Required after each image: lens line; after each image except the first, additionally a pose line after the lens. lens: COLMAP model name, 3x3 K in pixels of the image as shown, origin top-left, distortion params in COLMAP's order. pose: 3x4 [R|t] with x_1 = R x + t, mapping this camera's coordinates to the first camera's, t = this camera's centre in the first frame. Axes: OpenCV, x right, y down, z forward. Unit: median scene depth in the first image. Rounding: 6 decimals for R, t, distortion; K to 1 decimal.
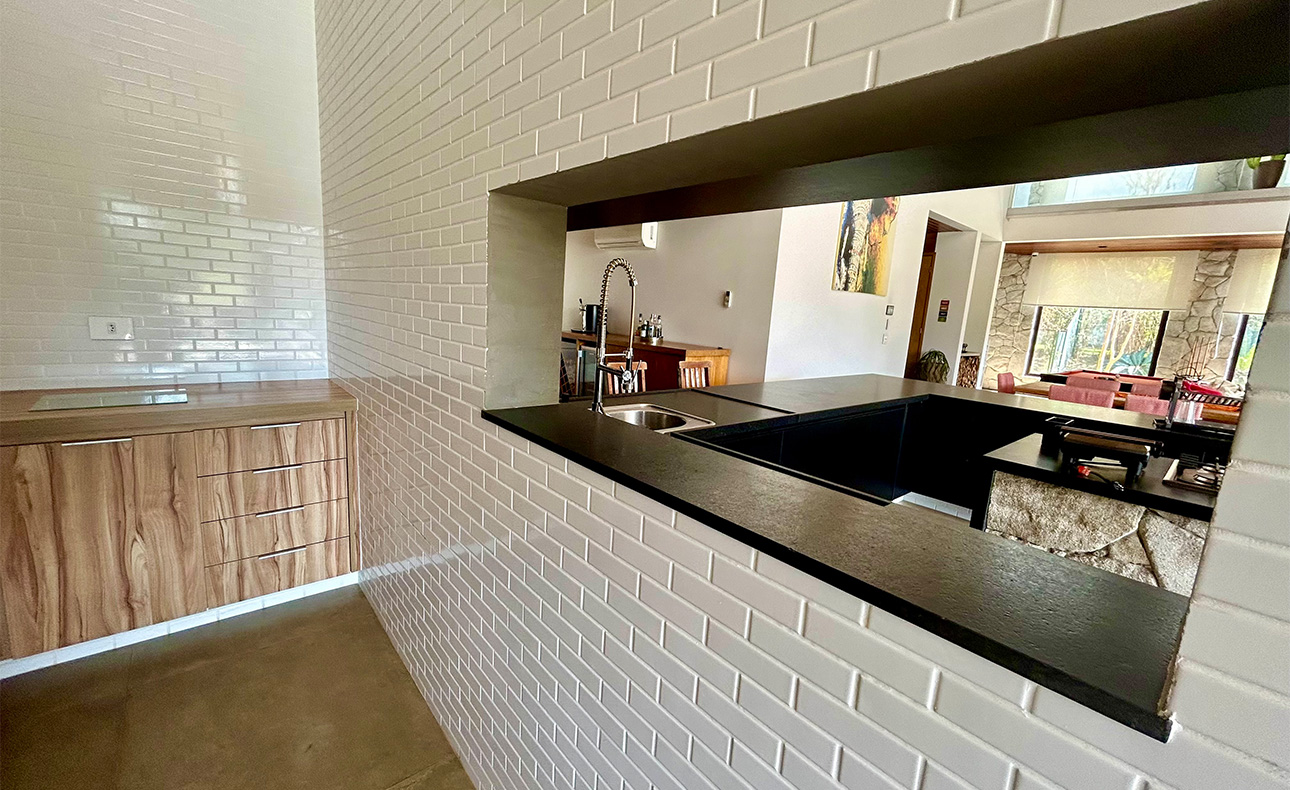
lens RADIAL K [[529.4, 0, 645.0], [0, 529.4, 392.4], [0, 0, 1]] dist [-0.000978, 0.000177]
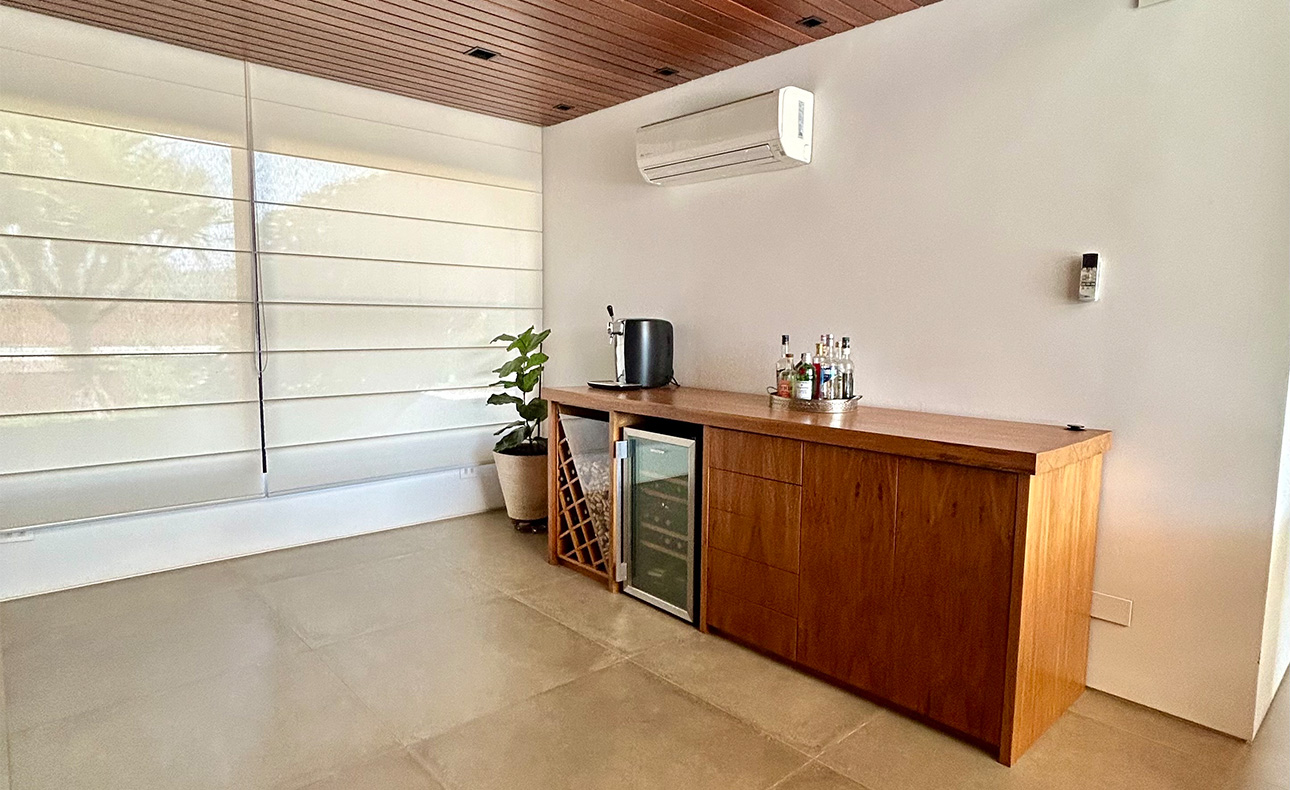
lens RADIAL K [[705.9, 0, 645.0], [0, 705.9, 394.7], [0, 0, 1]] dist [-0.003336, 0.000681]
pose [[0.998898, -0.046367, 0.007319, -0.108254], [0.046766, 0.996471, -0.069705, -0.076692], [-0.004062, 0.069971, 0.997541, 0.507151]]
